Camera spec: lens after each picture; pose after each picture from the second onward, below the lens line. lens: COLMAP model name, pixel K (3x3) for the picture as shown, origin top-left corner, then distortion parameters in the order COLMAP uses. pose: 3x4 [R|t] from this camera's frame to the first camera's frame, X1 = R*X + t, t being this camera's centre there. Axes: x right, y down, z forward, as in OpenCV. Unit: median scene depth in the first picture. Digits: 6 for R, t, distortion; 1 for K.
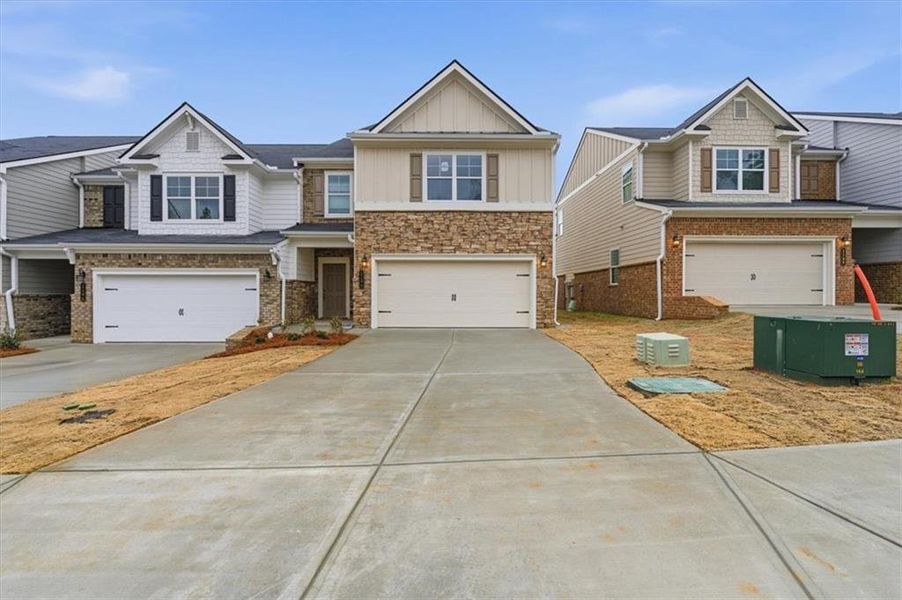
lens RADIAL K [[422.5, 0, 472.0], [0, 422.5, 296.9], [0, 0, 1]] dist [0.000337, -0.000396]
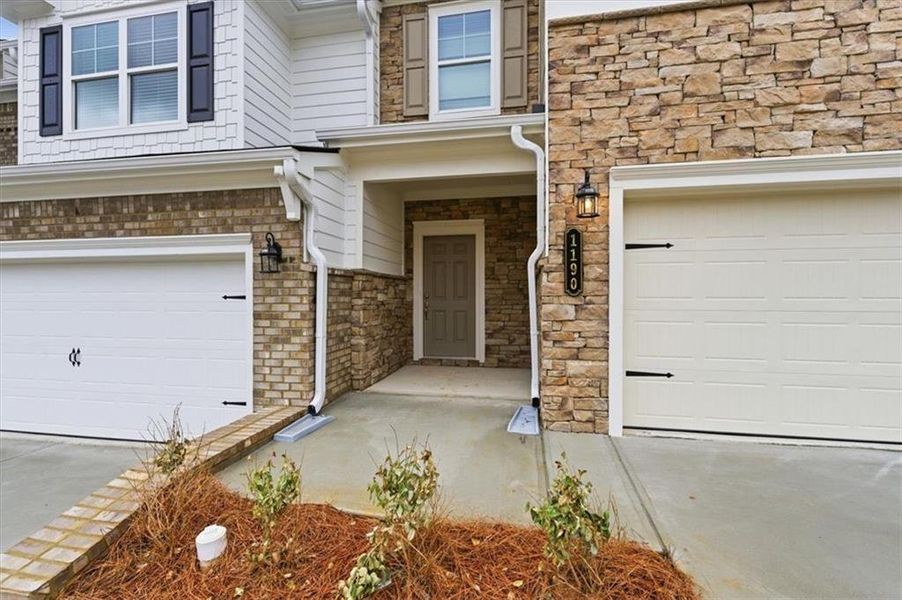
lens RADIAL K [[422.5, 0, 472.0], [0, 422.5, 296.9], [0, 0, 1]] dist [0.000337, -0.000396]
pose [[0.985140, -0.001993, -0.171740, -0.276584], [0.001348, 0.999992, -0.003872, -0.016609], [0.171746, 0.003582, 0.985135, 0.700338]]
